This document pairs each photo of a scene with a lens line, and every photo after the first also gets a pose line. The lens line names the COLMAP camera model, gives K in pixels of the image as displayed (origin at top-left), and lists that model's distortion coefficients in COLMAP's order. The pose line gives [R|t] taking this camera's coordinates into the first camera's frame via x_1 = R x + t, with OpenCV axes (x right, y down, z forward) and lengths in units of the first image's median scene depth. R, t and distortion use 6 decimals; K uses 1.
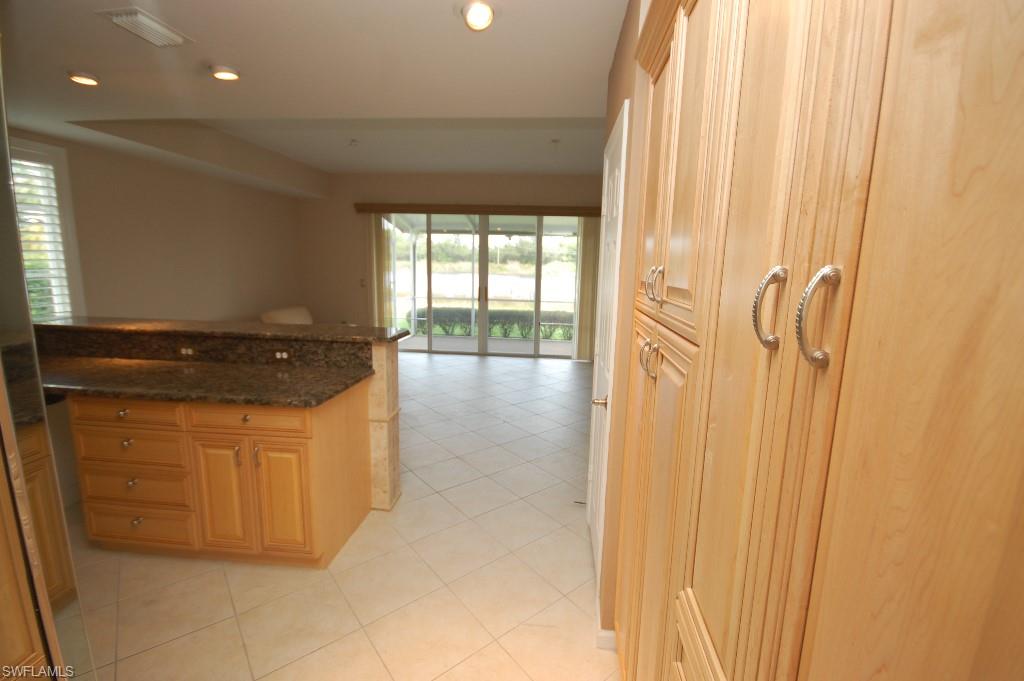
lens RADIAL K [[440.4, 0, 513.4], [0, 440.4, 340.5], [0, 0, 1]] dist [-0.008283, -0.006160]
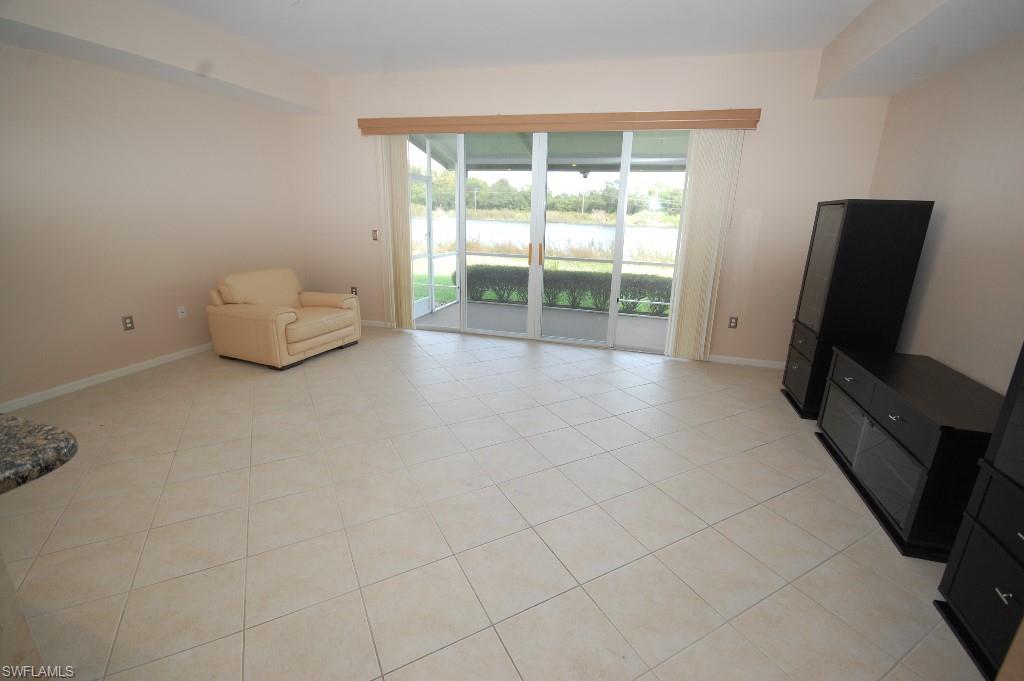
lens RADIAL K [[440.4, 0, 507.3], [0, 440.4, 333.8], [0, 0, 1]] dist [-0.008283, -0.006160]
pose [[0.980471, 0.055004, -0.188817, 0.017721], [-0.036721, 0.994410, 0.099000, -0.036543], [0.193207, -0.090133, 0.977009, 0.232105]]
